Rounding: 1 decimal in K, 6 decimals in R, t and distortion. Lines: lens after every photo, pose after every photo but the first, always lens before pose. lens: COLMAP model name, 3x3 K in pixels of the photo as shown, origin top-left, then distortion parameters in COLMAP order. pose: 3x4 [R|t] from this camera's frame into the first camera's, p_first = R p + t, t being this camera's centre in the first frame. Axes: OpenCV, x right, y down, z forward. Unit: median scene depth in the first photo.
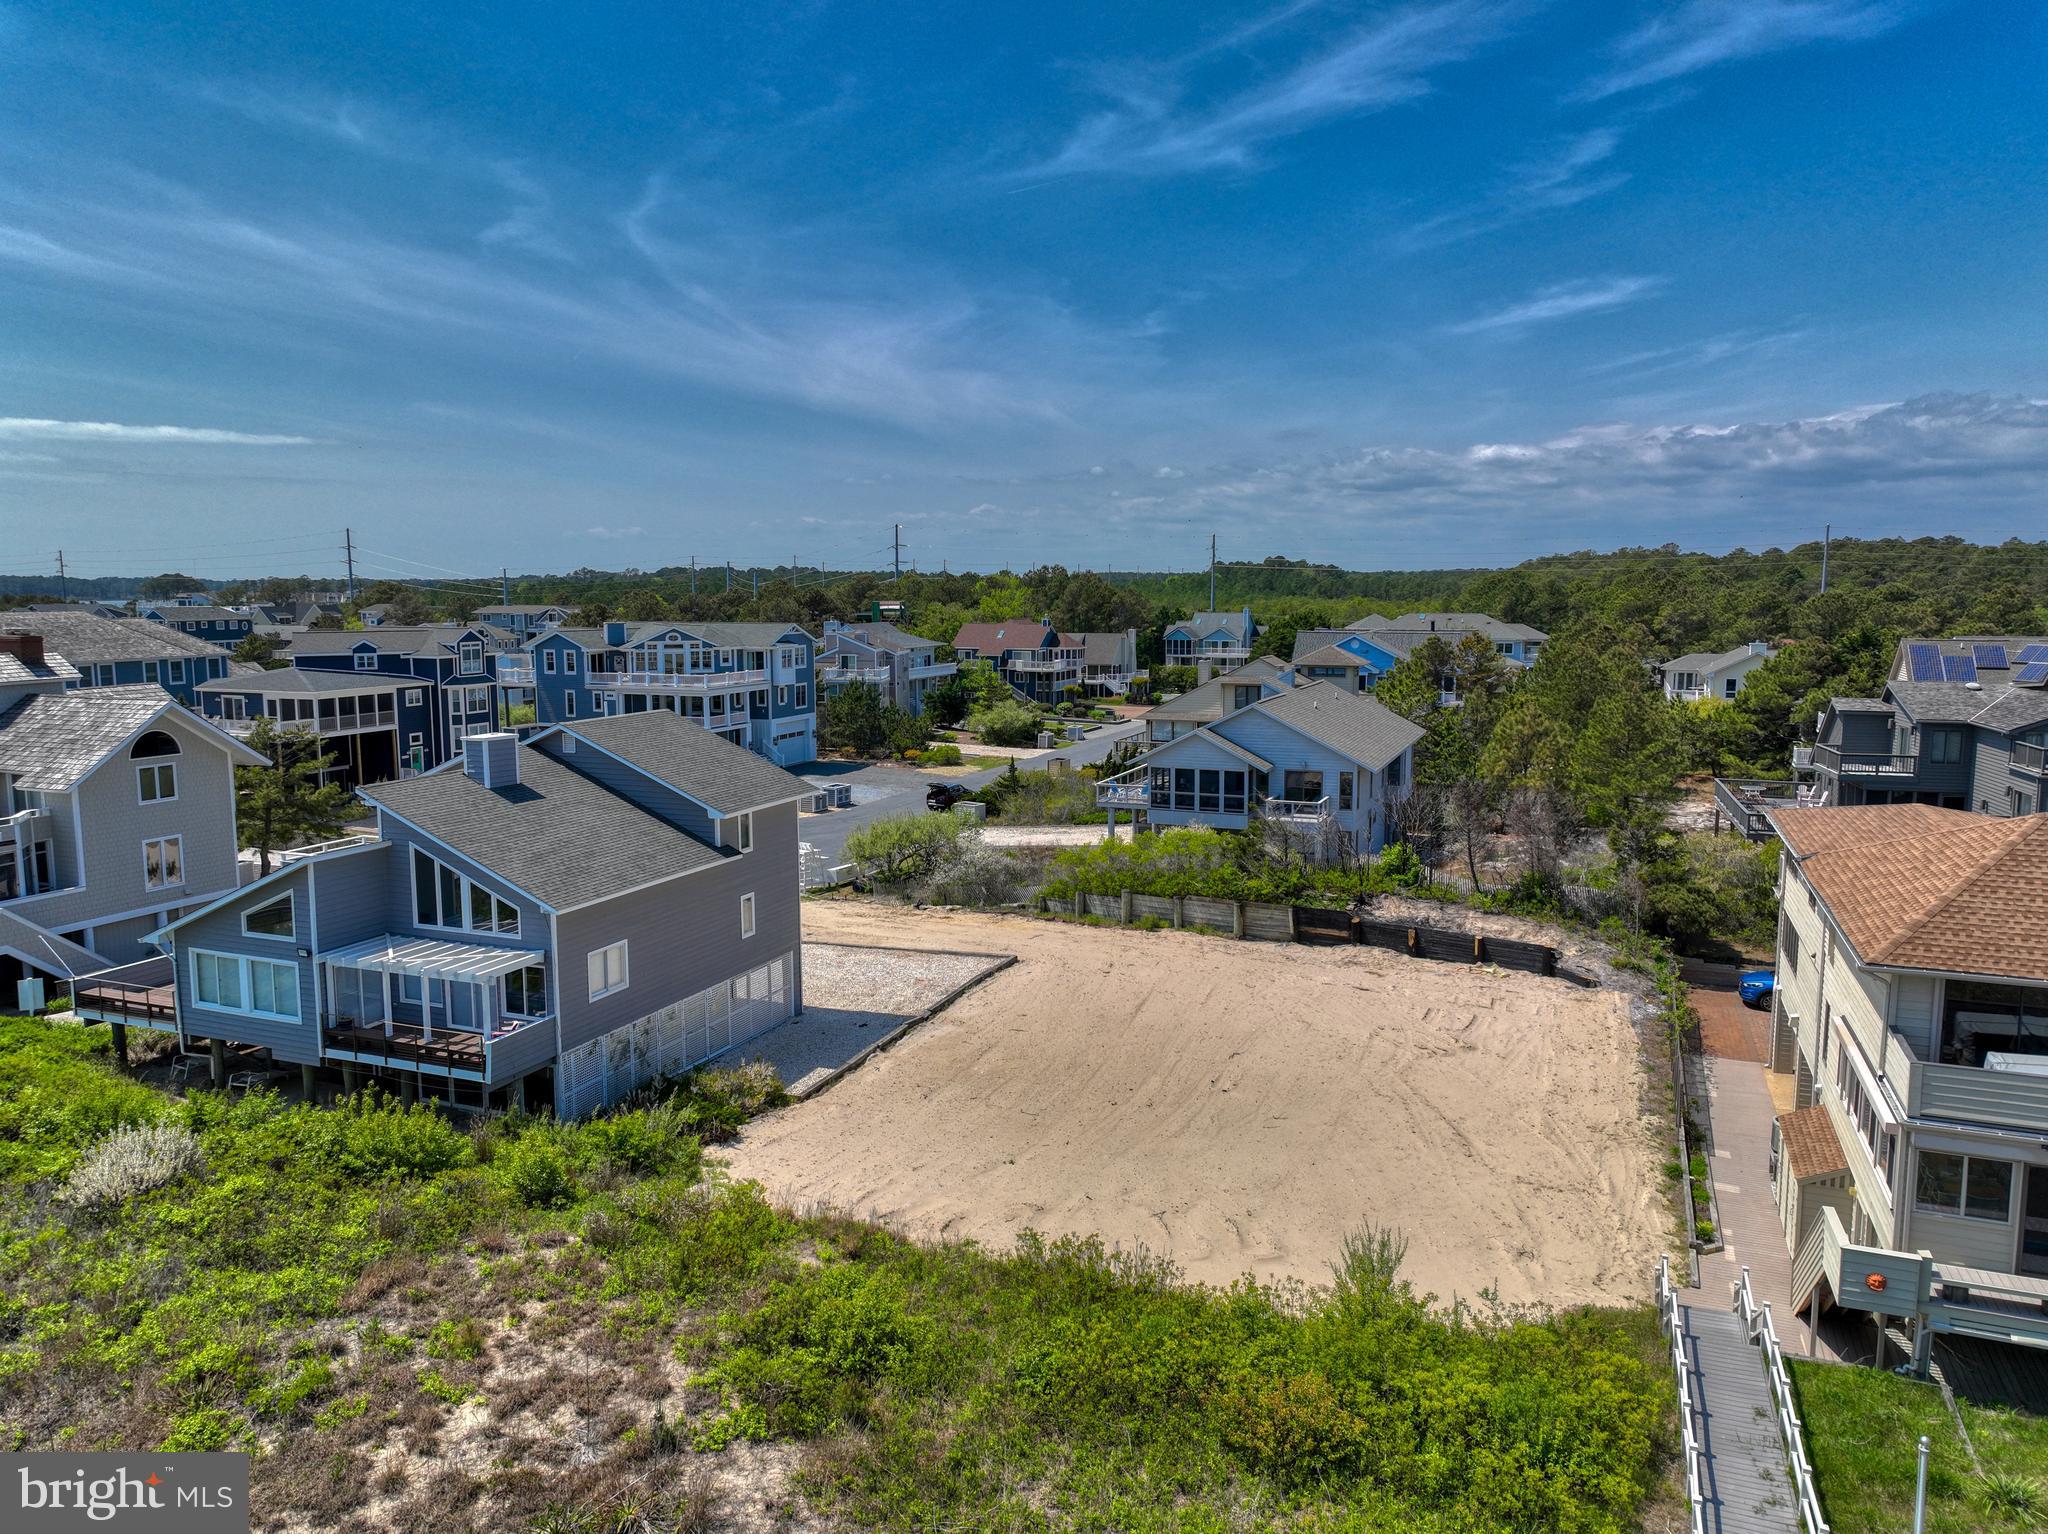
lens RADIAL K [[1437.0, 0, 1025.8], [0, 1437.0, 769.1], [0, 0, 1]] dist [0.005973, -0.000185]
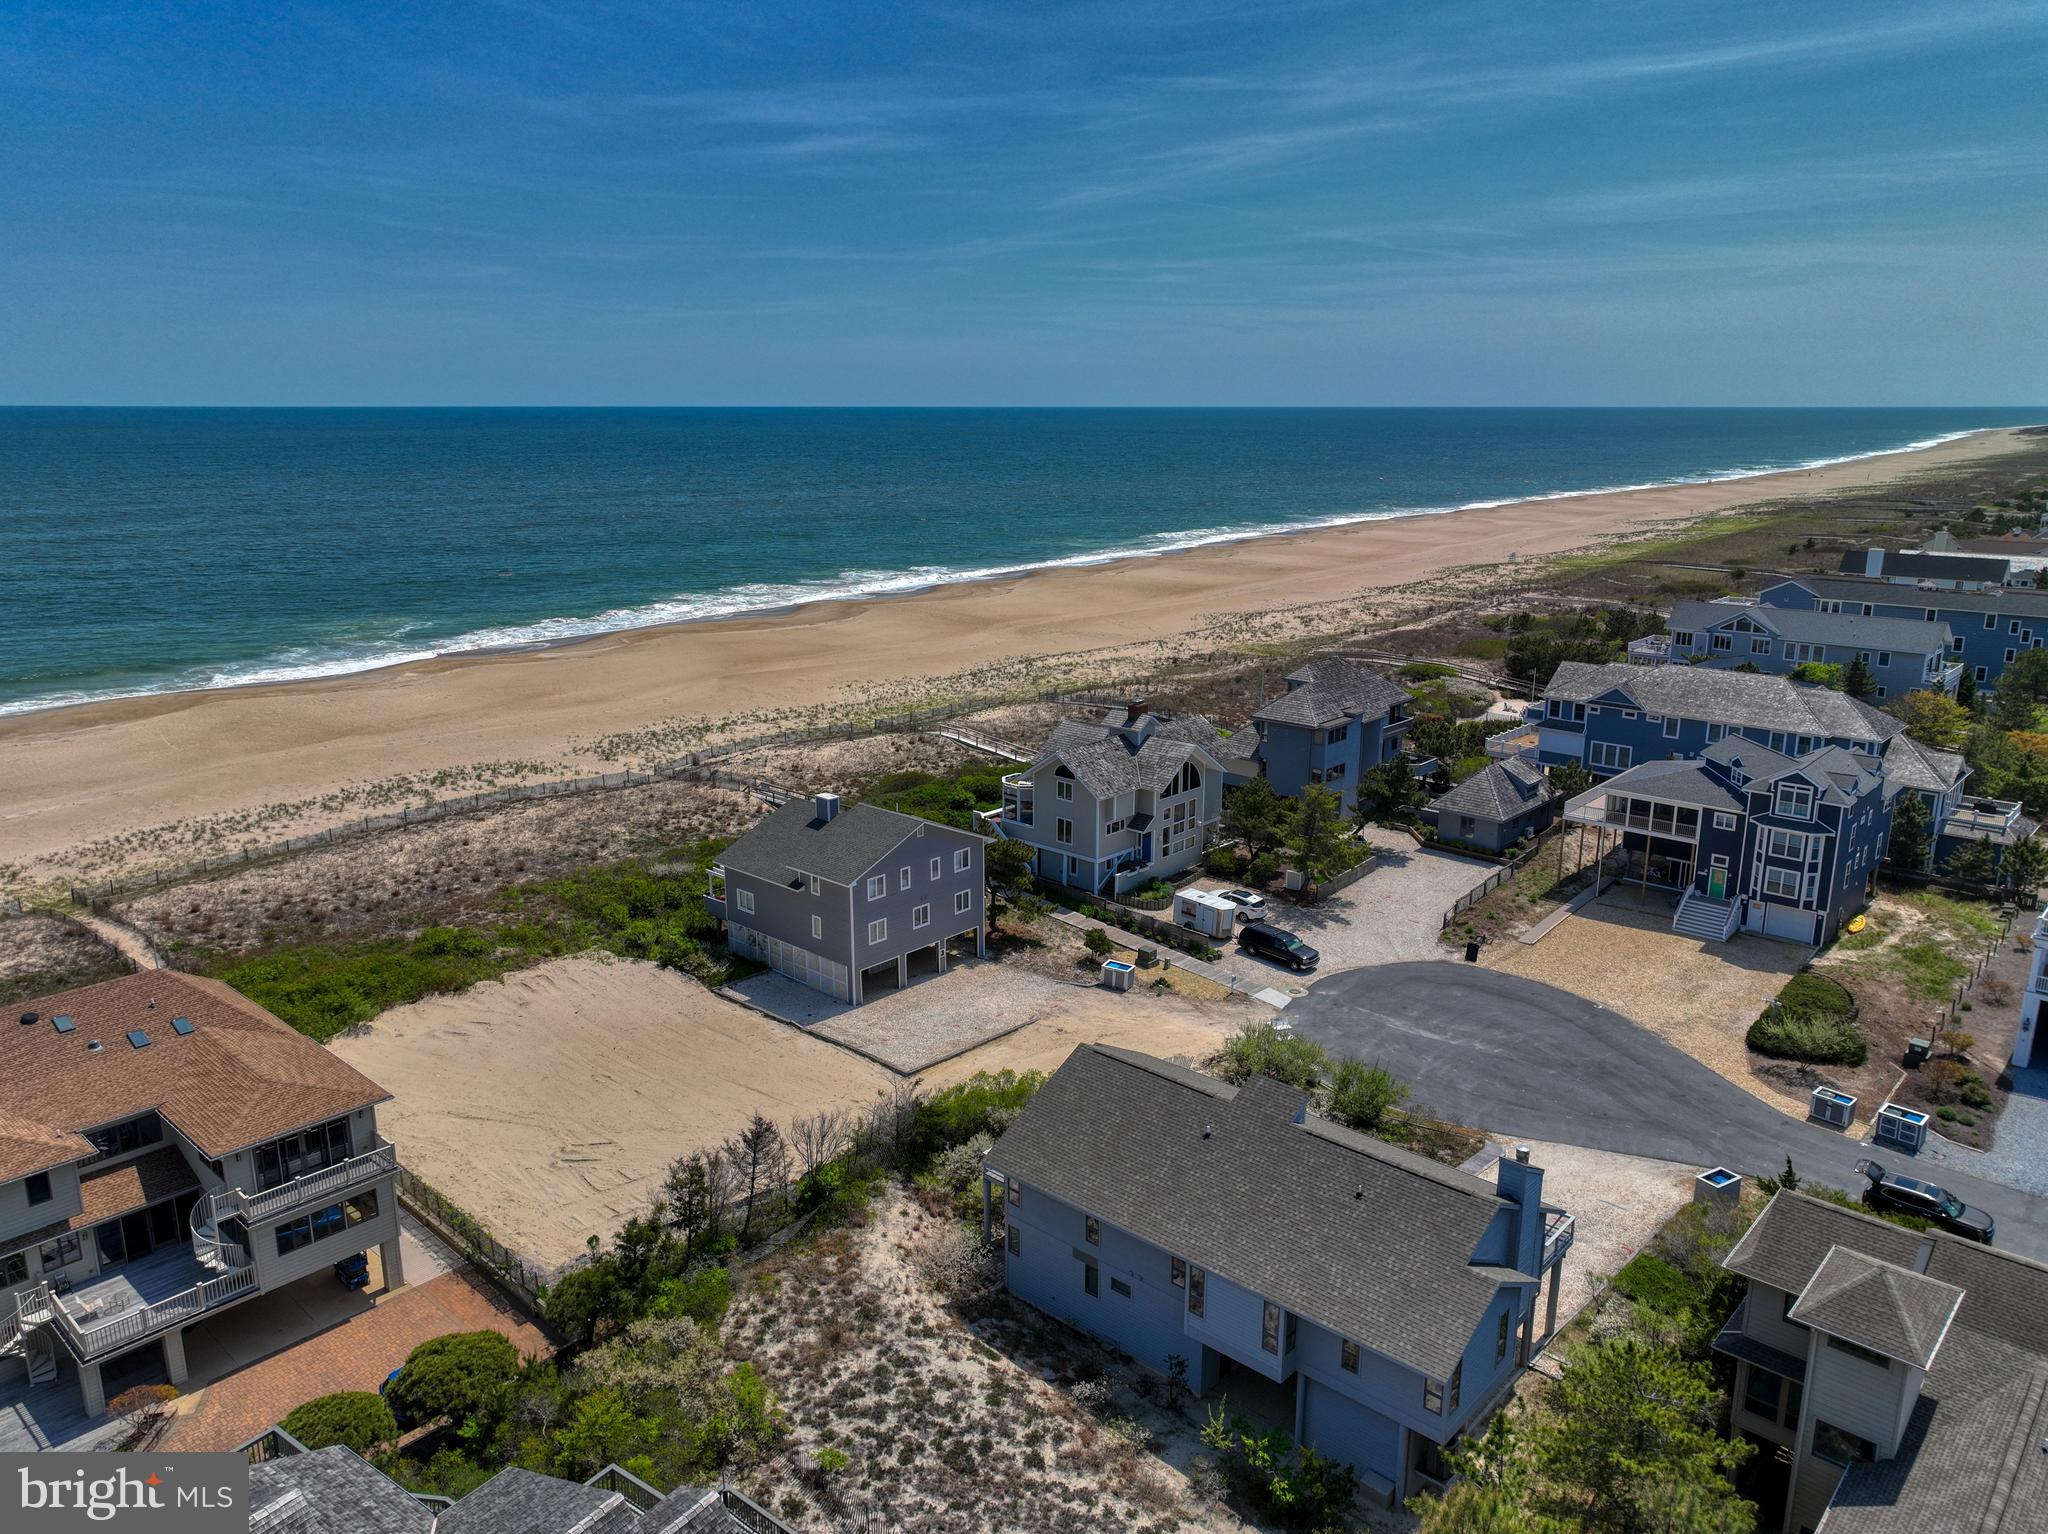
lens RADIAL K [[1437.0, 0, 1025.8], [0, 1437.0, 769.1], [0, 0, 1]] dist [0.005973, -0.000185]
pose [[-0.345687, 0.232256, -0.909152, 1.393652], [-0.120075, 0.949970, 0.288339, -0.679269], [0.930636, 0.208841, -0.300504, 1.812522]]
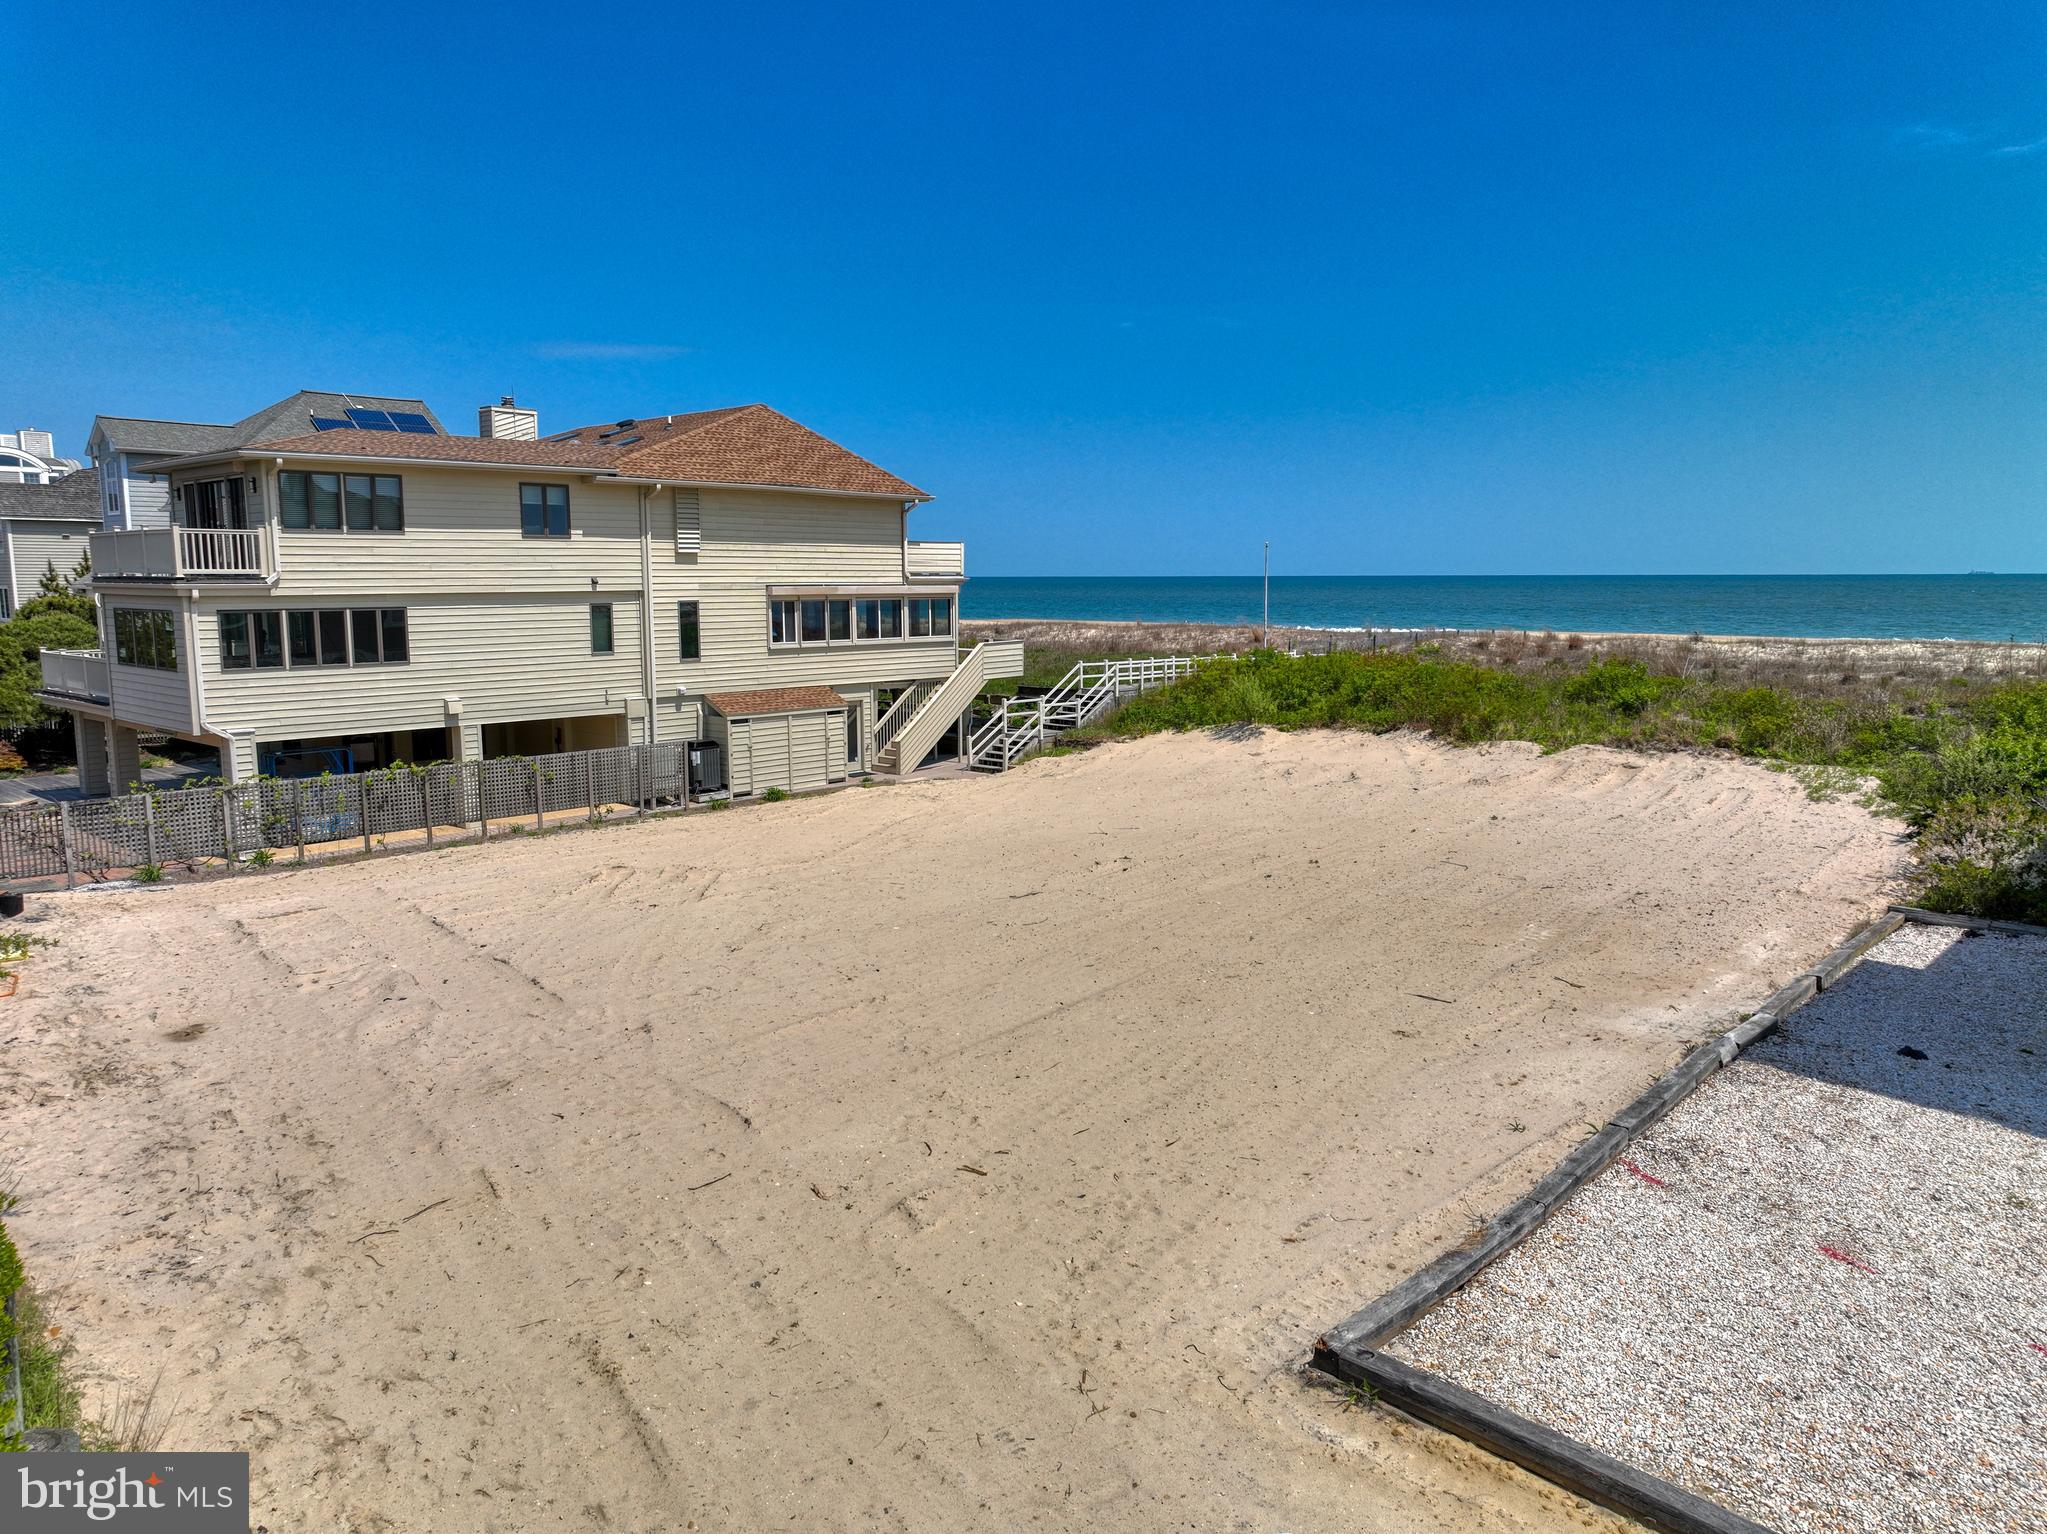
lens RADIAL K [[1436.3, 0, 1025.3], [0, 1436.3, 769.1], [0, 0, 1]] dist [0.005973, -0.000185]
pose [[-0.933972, -0.044167, 0.354607, -0.039087], [0.049464, 0.966801, 0.250696, 0.022808], [-0.353907, 0.251684, -0.900780, 1.439651]]
